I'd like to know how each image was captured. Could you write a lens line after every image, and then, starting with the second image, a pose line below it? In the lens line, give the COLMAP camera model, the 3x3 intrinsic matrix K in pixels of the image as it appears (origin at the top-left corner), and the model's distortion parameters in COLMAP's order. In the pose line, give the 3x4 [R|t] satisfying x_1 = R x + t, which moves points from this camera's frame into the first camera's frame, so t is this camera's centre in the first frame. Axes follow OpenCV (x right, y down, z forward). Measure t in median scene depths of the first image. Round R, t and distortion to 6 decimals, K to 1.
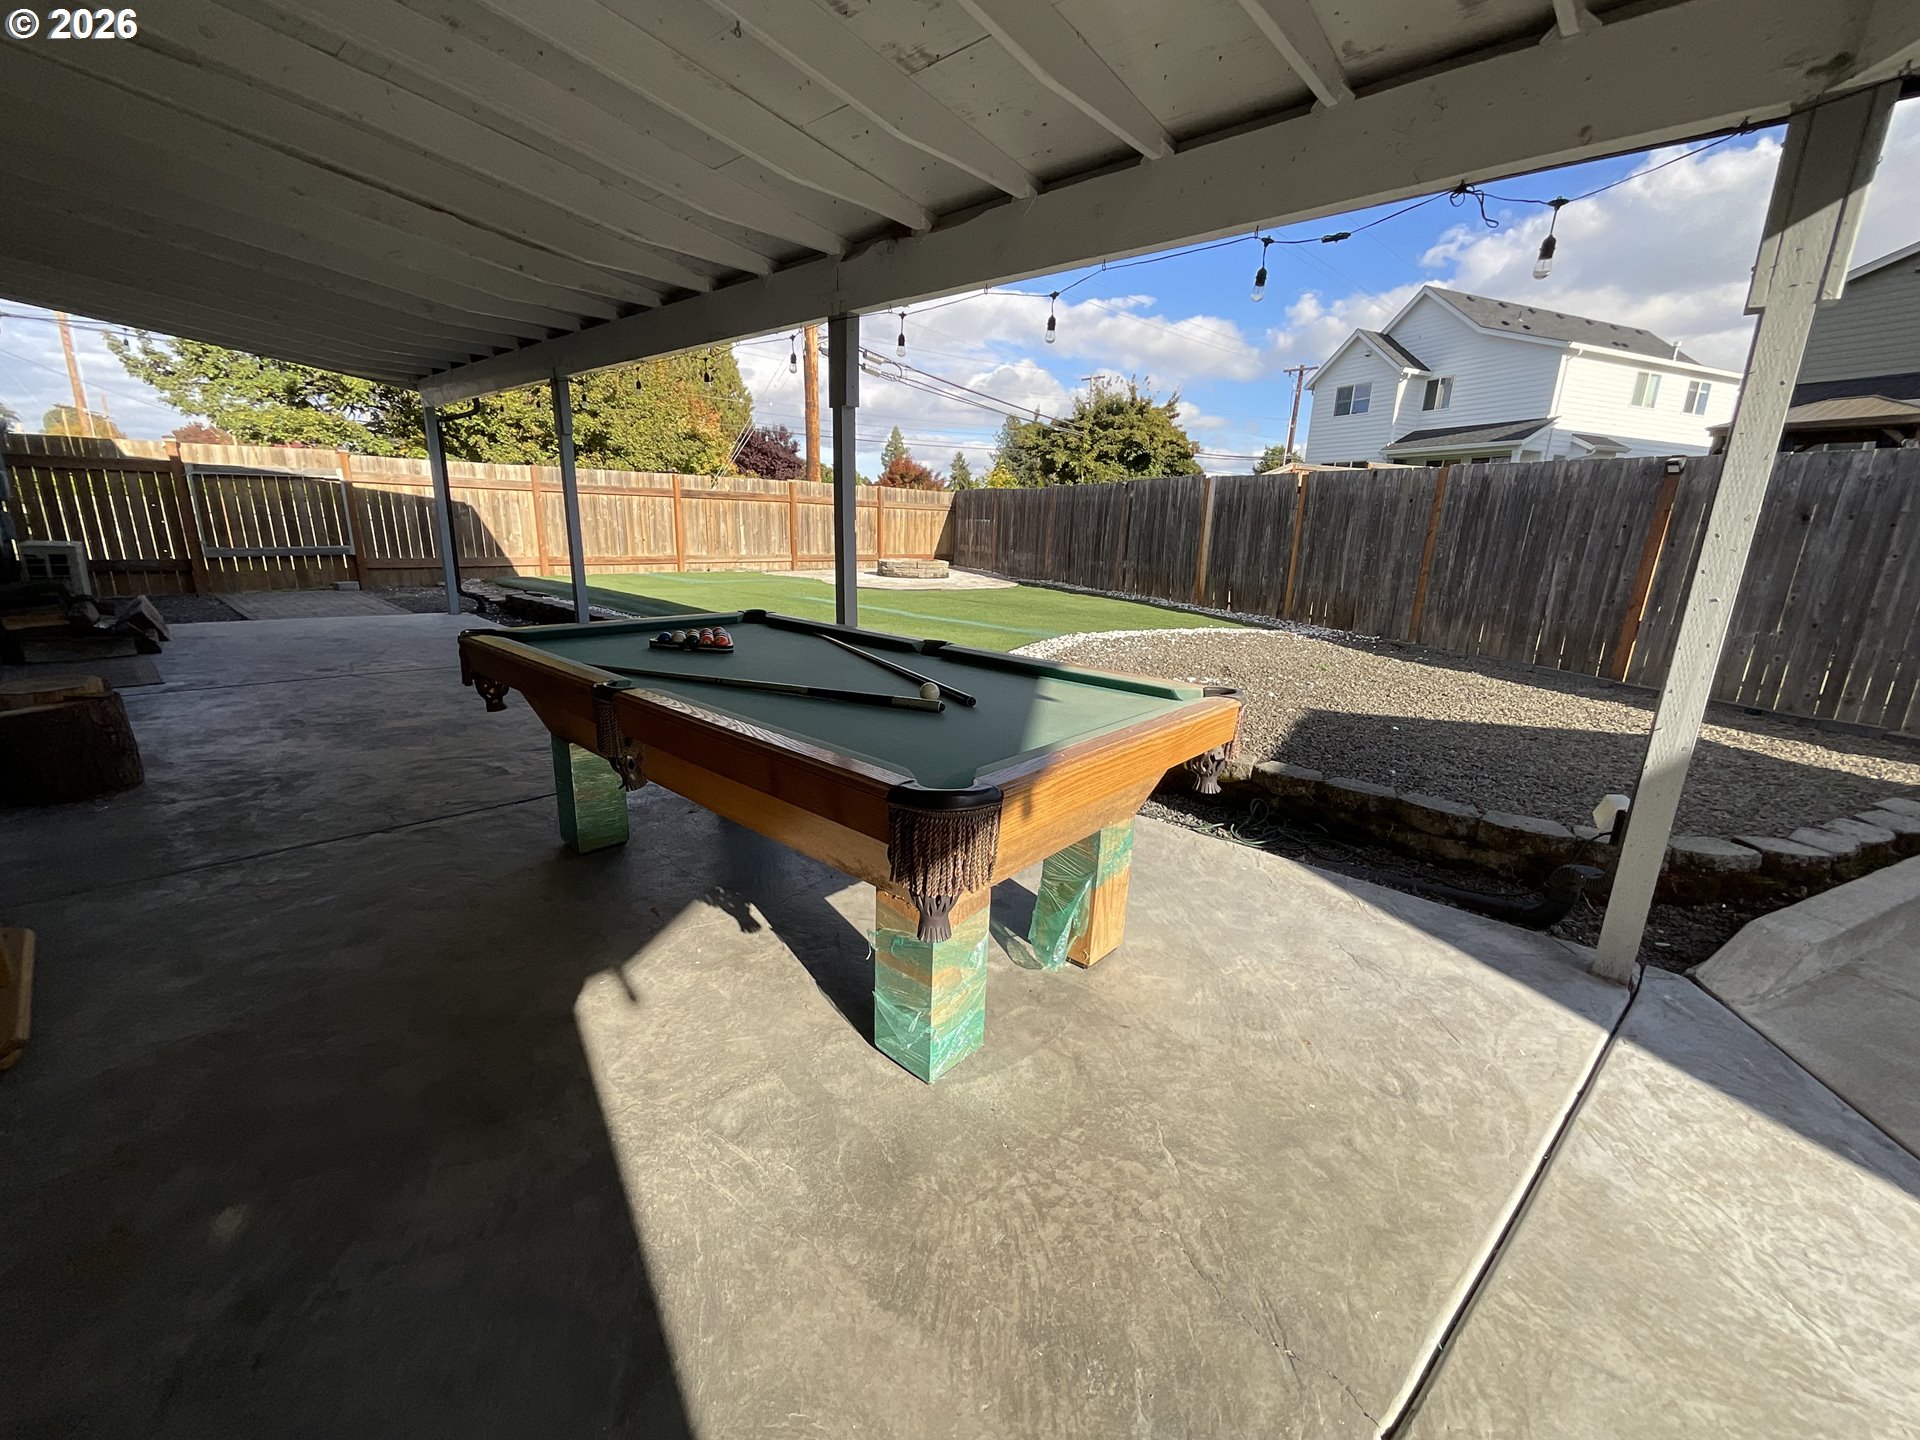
lens RADIAL K [[770.6, 0, 954.6], [0, 770.6, 726.7], [0, 0, 1]] dist [0.000734, -0.001462]
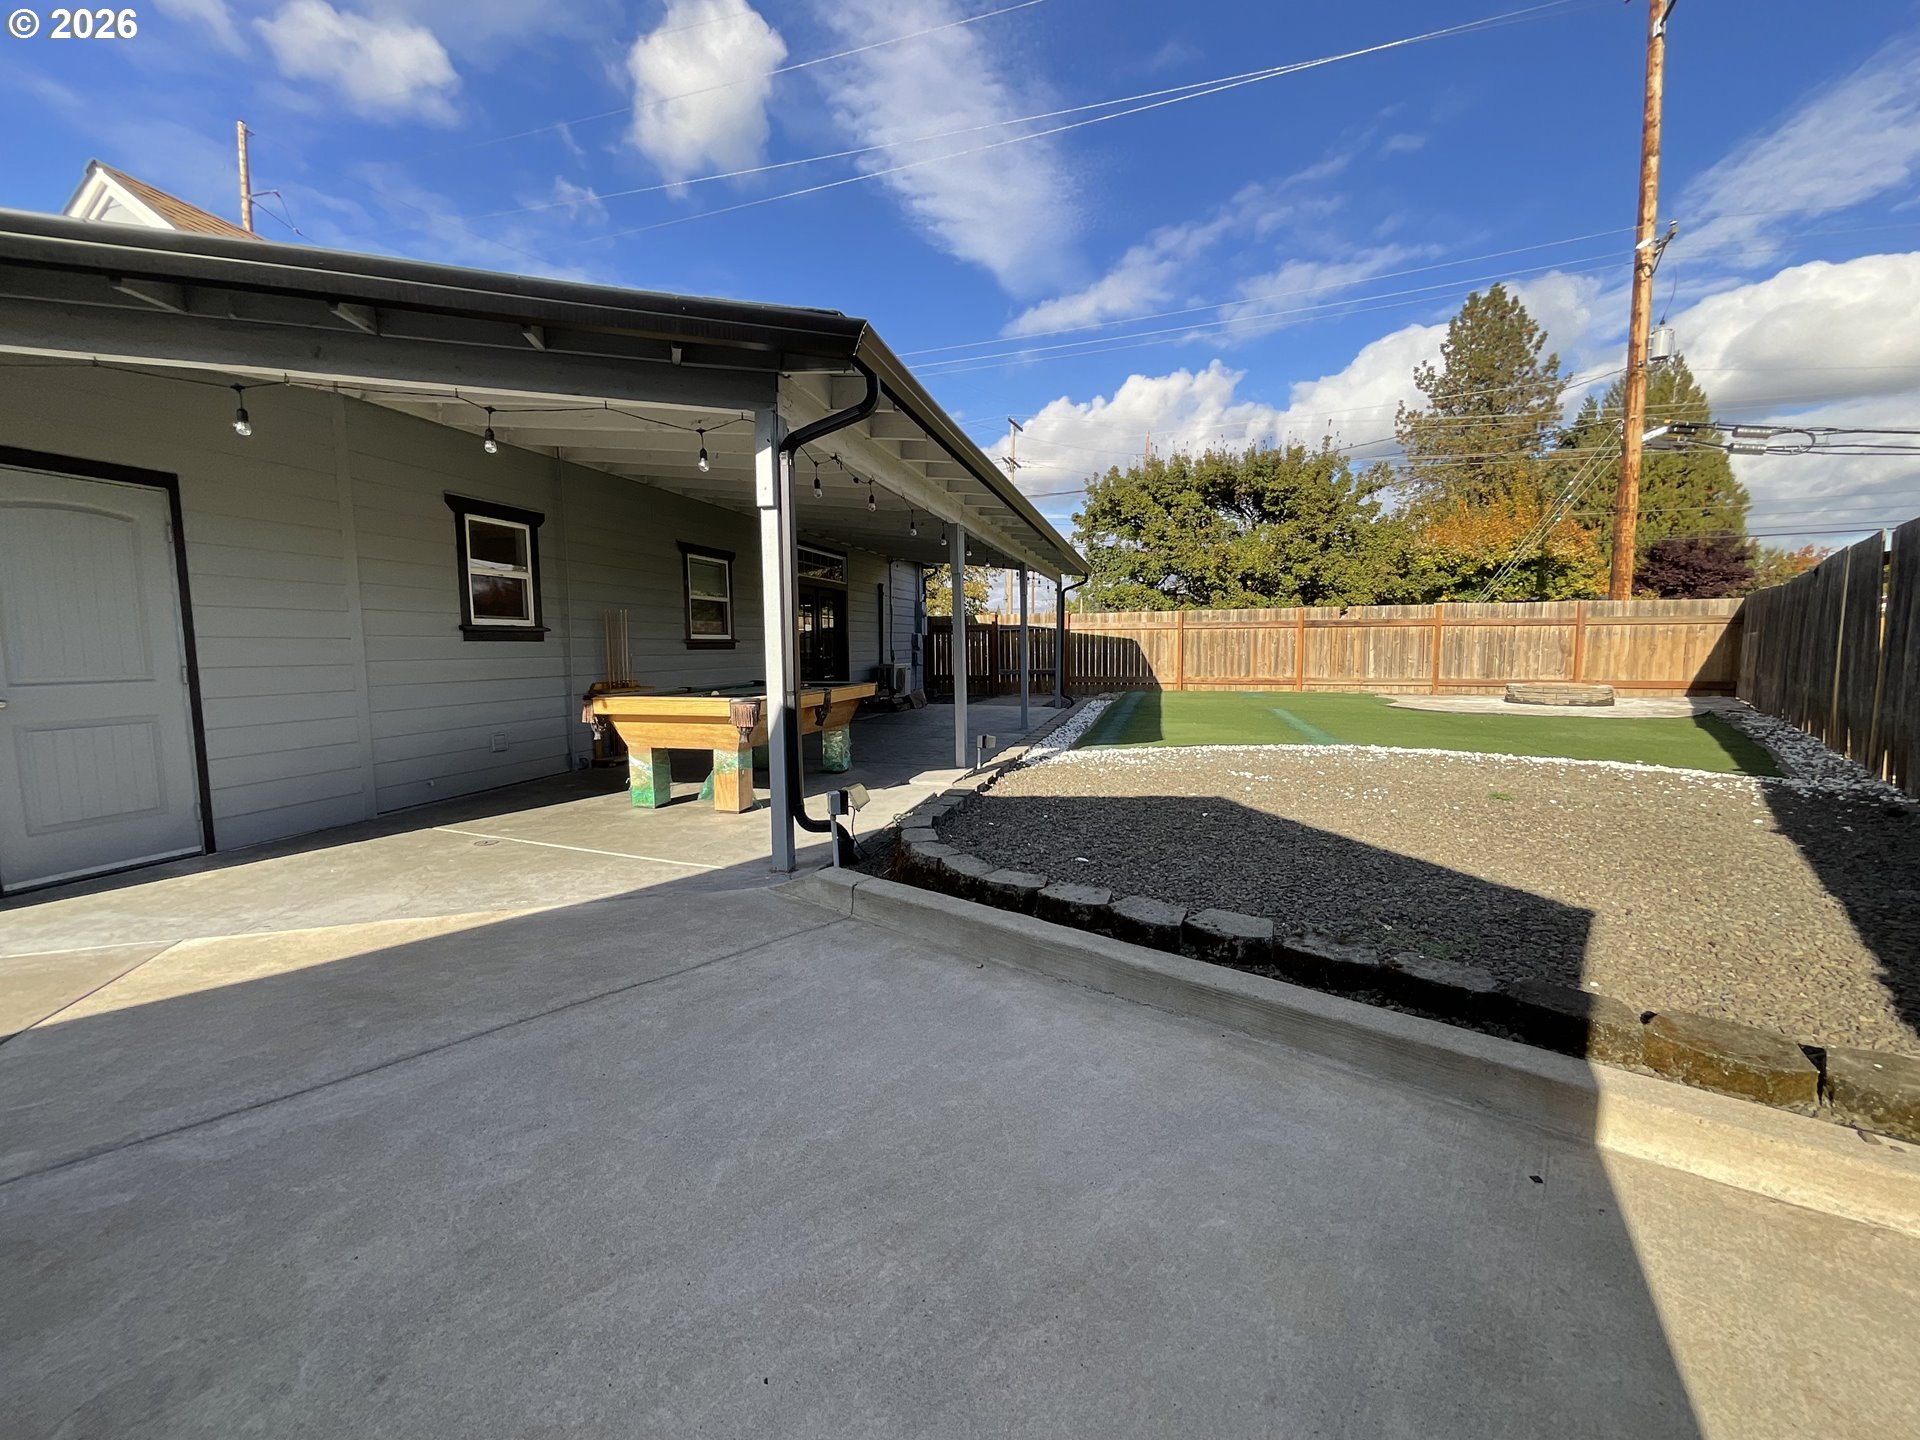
lens RADIAL K [[770.6, 0, 964.1], [0, 770.6, 715.6], [0, 0, 1]] dist [0.000734, -0.001462]
pose [[0.460448, 0.044799, -0.886556, 1.125396], [-0.210349, 0.975787, -0.059940, 0.001500], [0.862405, 0.214085, 0.458722, 0.219315]]
